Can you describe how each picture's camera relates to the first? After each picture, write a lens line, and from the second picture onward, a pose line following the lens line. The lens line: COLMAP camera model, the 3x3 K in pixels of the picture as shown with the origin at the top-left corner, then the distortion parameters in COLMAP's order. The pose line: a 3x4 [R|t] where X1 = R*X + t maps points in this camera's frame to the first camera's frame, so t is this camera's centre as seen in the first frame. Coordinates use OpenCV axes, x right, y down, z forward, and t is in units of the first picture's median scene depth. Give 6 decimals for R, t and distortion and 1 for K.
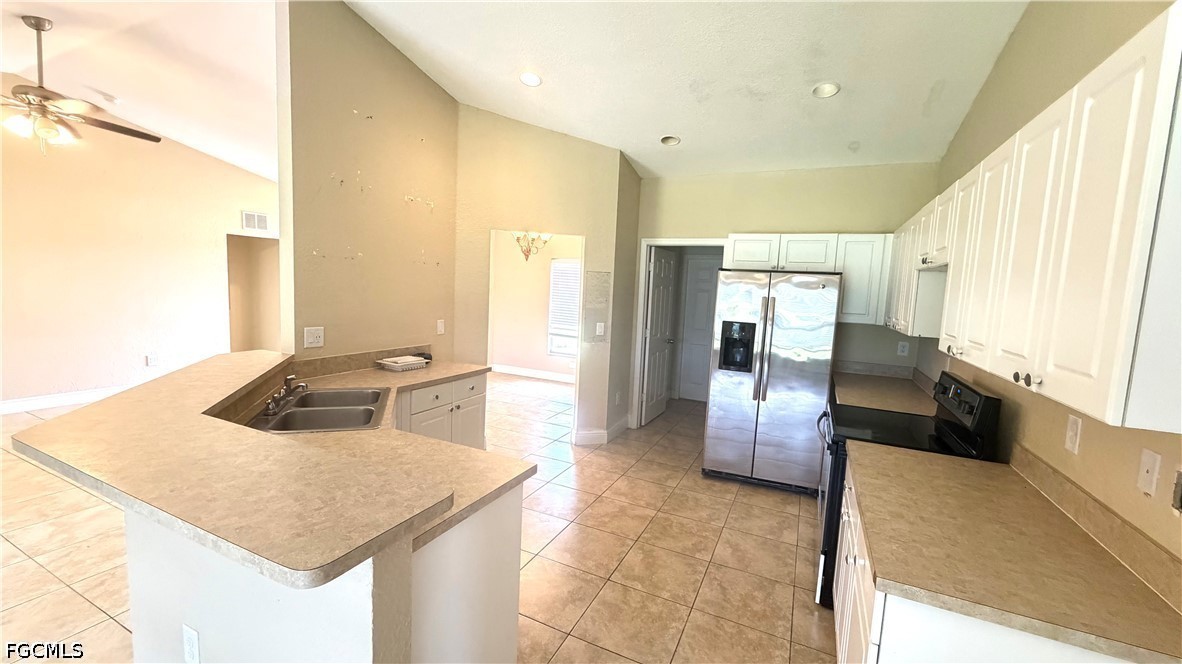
lens RADIAL K [[473.1, 0, 591.1], [0, 473.1, 333.2], [0, 0, 1]] dist [-0.000521, -0.000037]
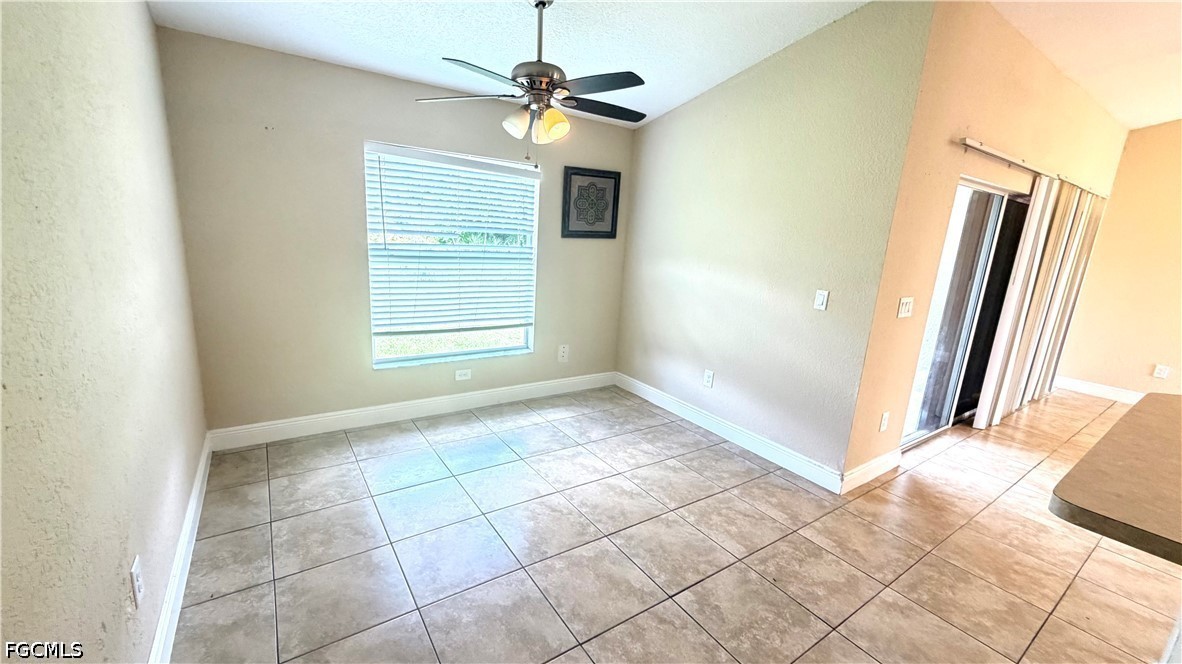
lens RADIAL K [[473.1, 0, 588.2], [0, 473.1, 333.7], [0, 0, 1]] dist [-0.000521, -0.000037]
pose [[-0.496055, 0.116165, -0.860485, 0.801785], [-0.164821, 0.960394, 0.224669, -0.103749], [0.852504, 0.253275, -0.457262, 1.703845]]
